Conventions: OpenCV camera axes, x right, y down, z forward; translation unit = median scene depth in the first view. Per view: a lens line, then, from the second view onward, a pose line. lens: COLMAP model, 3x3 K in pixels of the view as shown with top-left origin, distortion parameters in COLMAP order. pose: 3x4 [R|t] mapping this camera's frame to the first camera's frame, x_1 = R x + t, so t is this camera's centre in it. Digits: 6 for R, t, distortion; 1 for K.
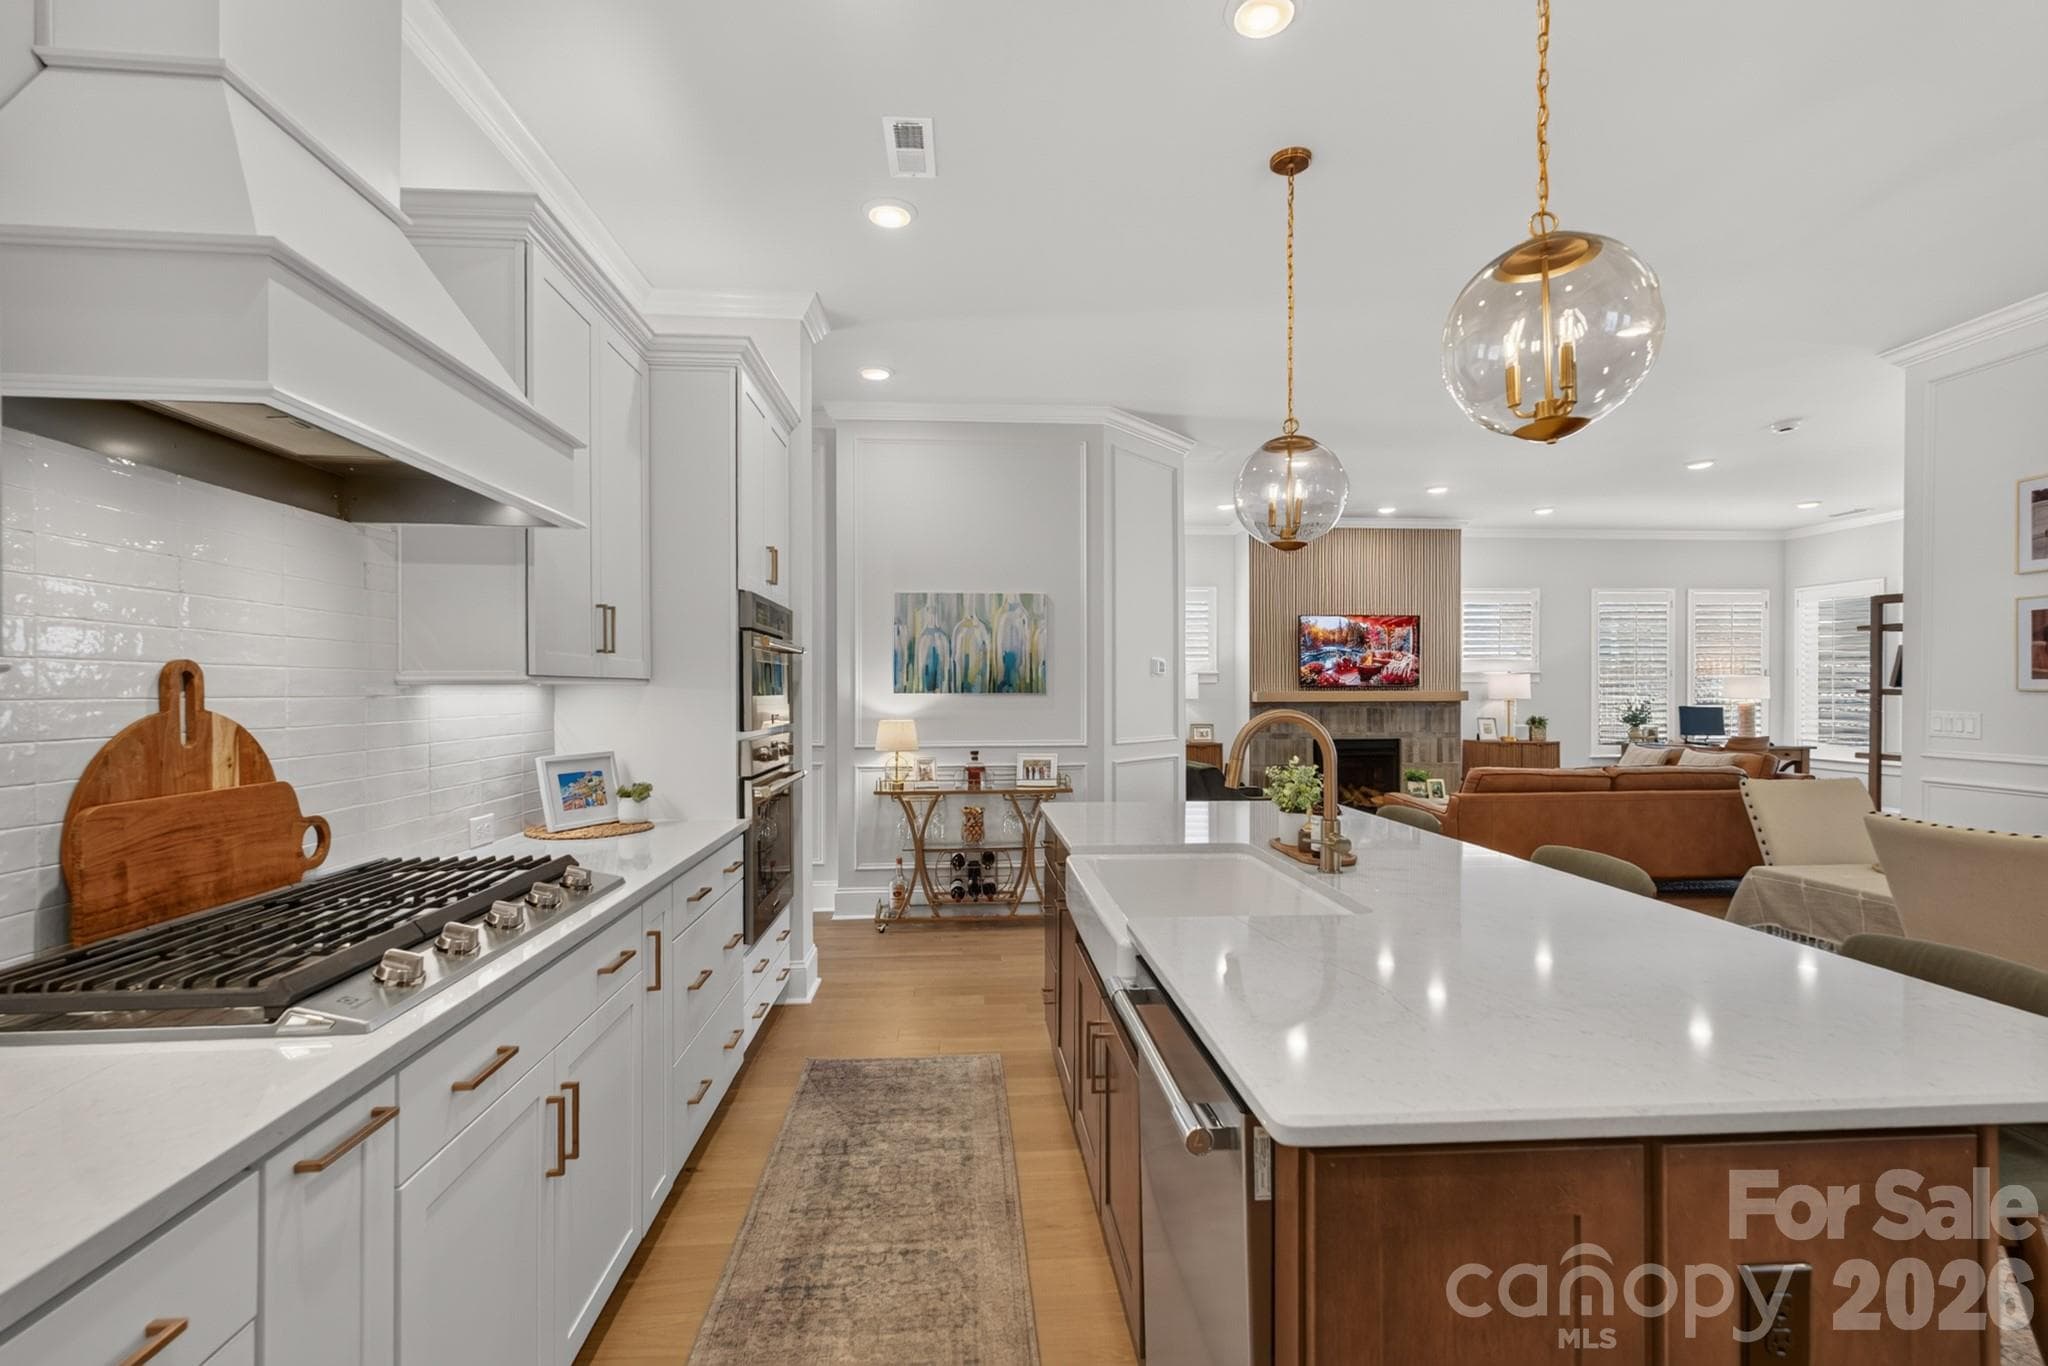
lens RADIAL K [[896.6, 0, 1027.1], [0, 896.6, 690.1], [0, 0, 1]] dist [0.008029, -0.000363]
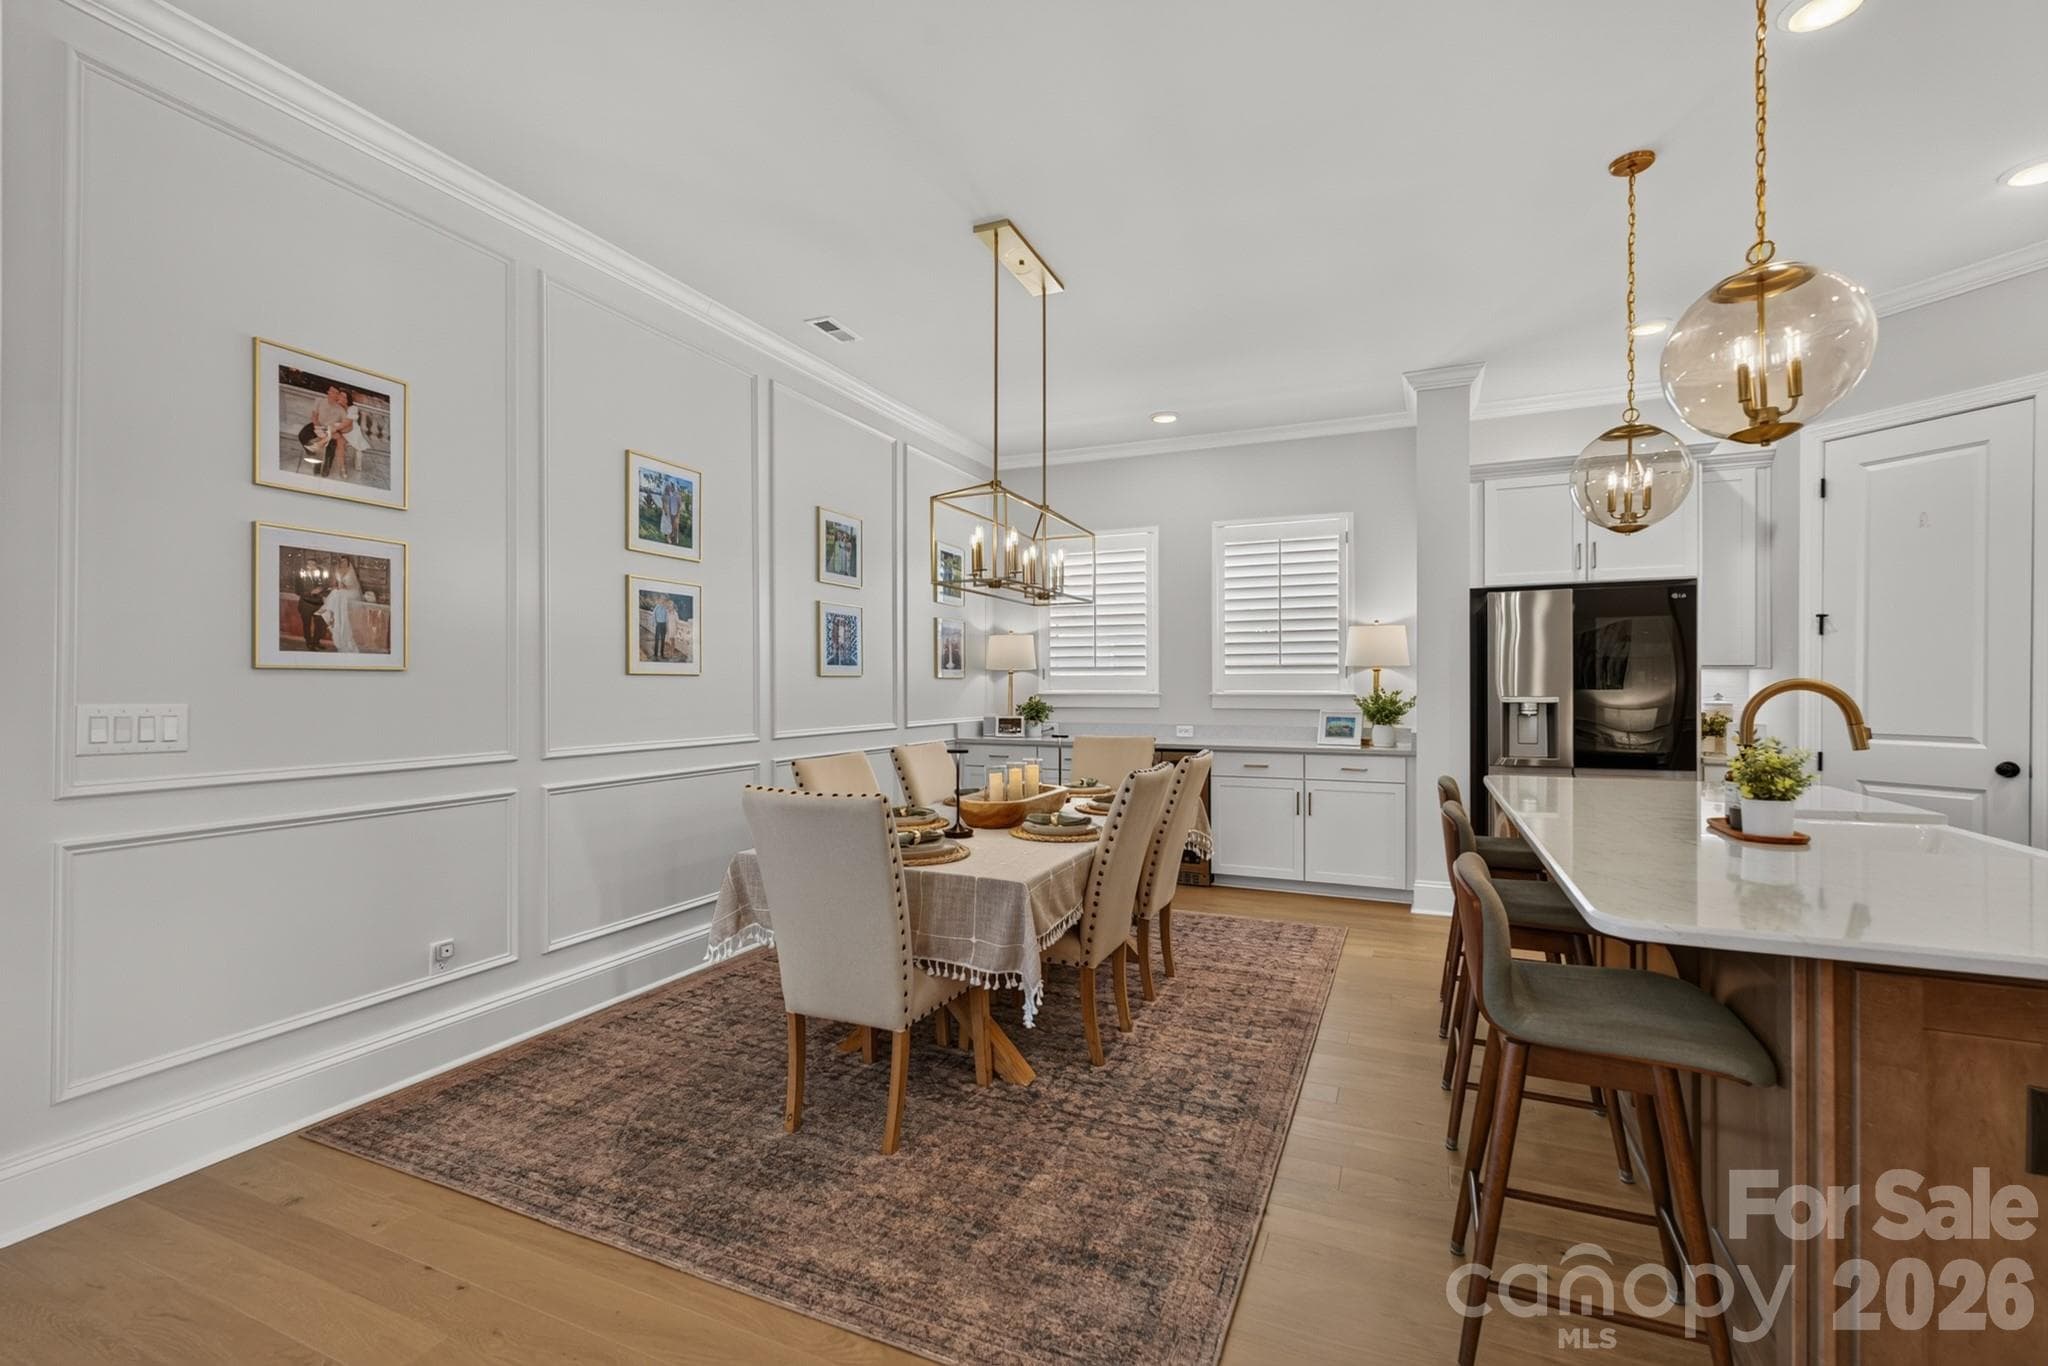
lens RADIAL K [[896.6, 0, 1017.3], [0, 896.6, 686.9], [0, 0, 1]] dist [0.008029, -0.000363]
pose [[-0.880686, 0.002284, 0.473696, 0.239783], [0.003846, 0.999990, 0.002329, 0.010878], [-0.473686, 0.003873, -0.880685, 0.974686]]
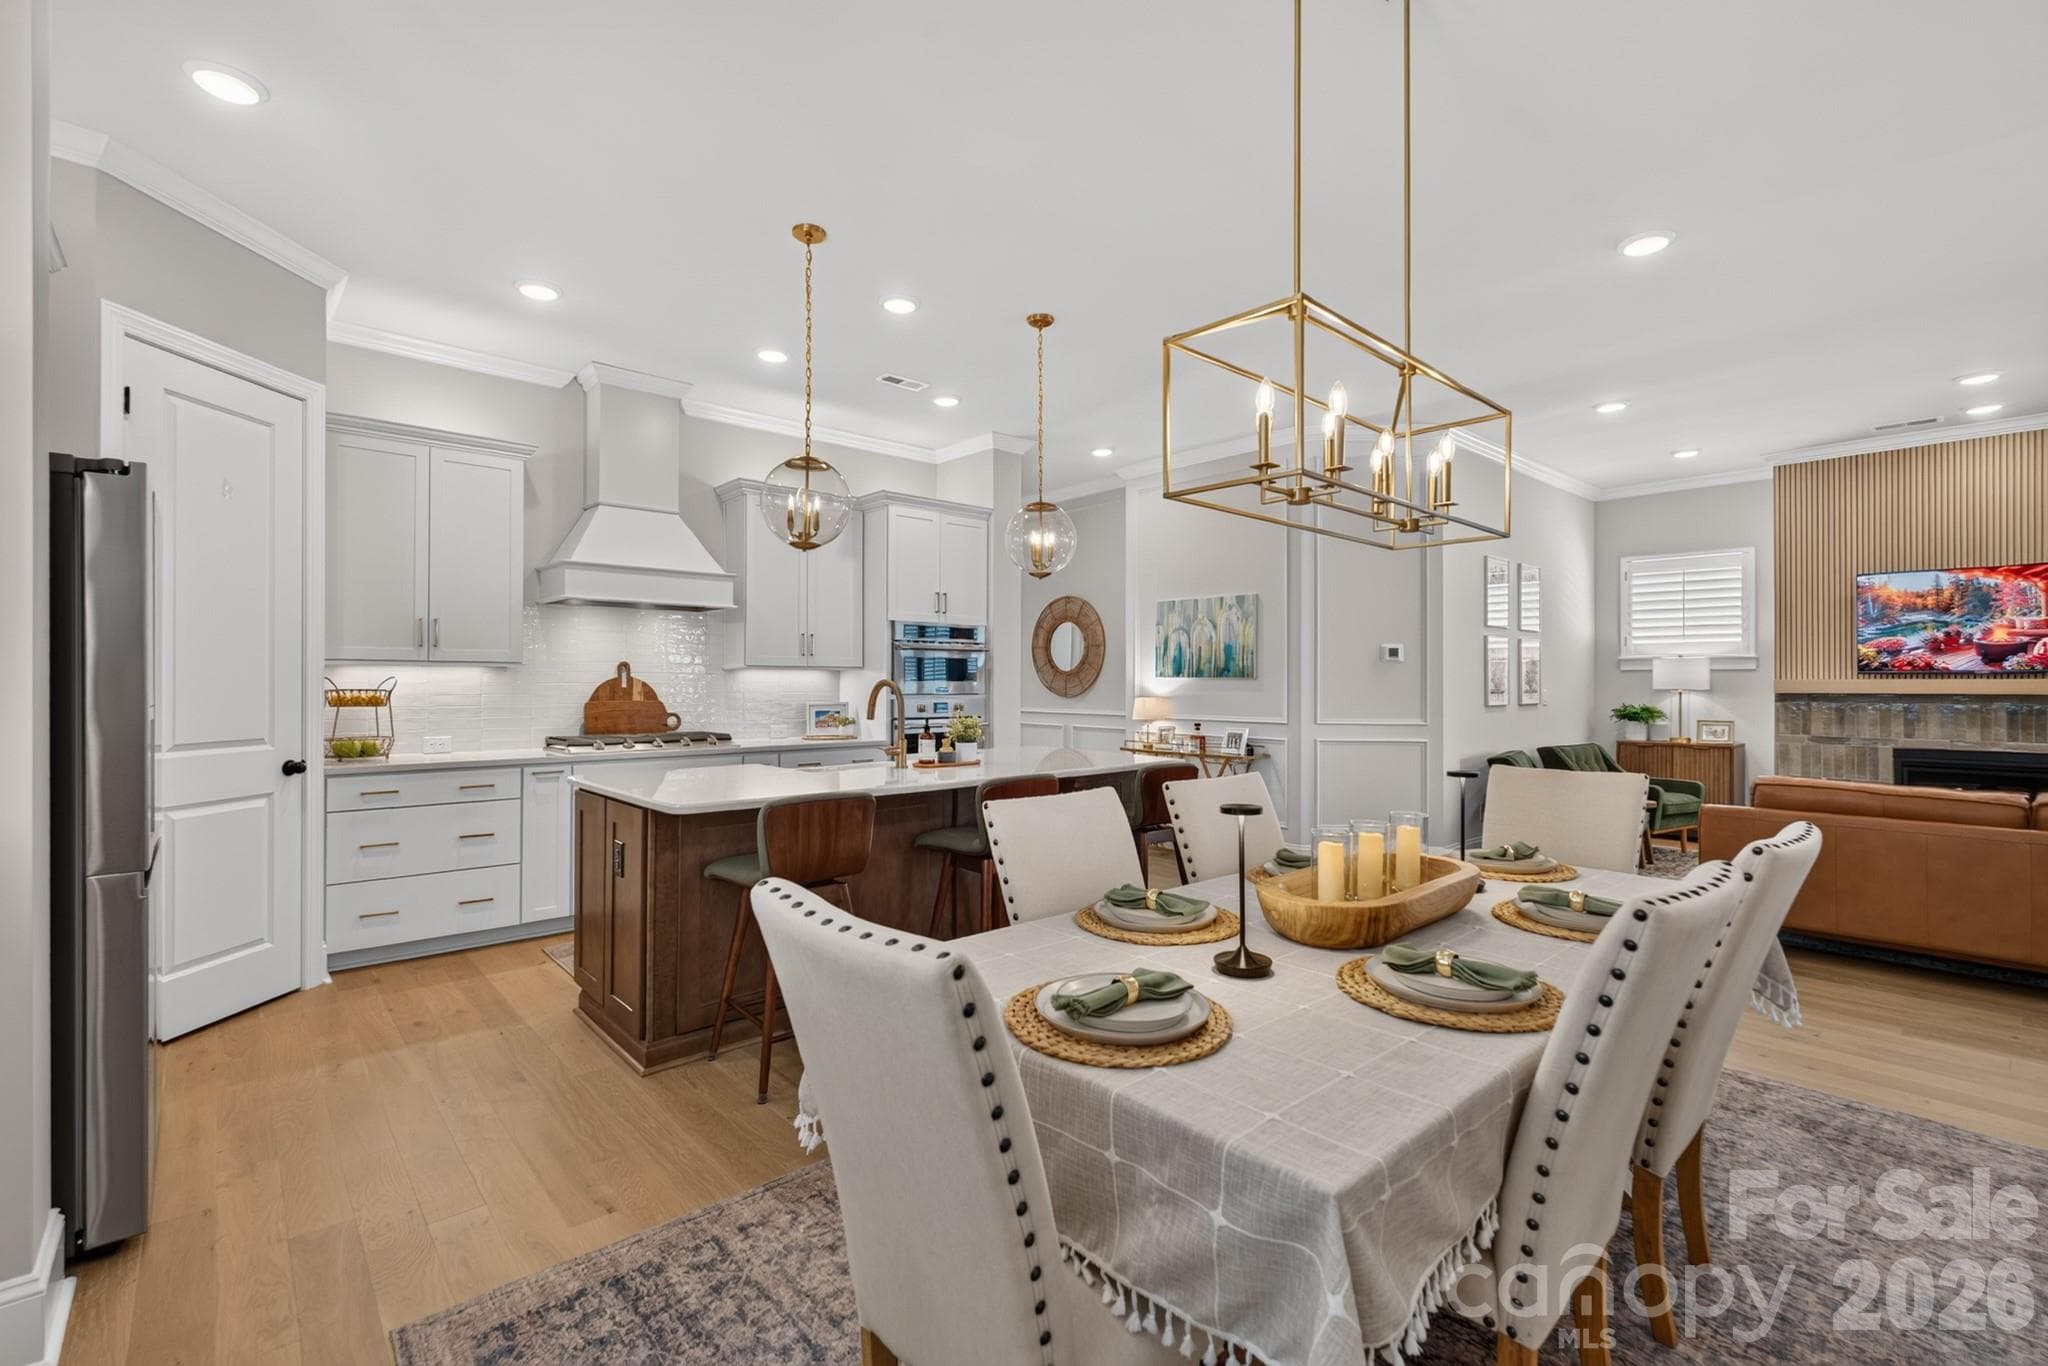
lens RADIAL K [[896.6, 0, 1021.0], [0, 896.6, 680.0], [0, 0, 1]] dist [0.008029, -0.000363]
pose [[0.615897, 0.001089, -0.787826, 0.771484], [-0.004457, 0.999988, -0.002102, 0.010509], [0.787814, 0.004806, 0.615895, 0.023345]]
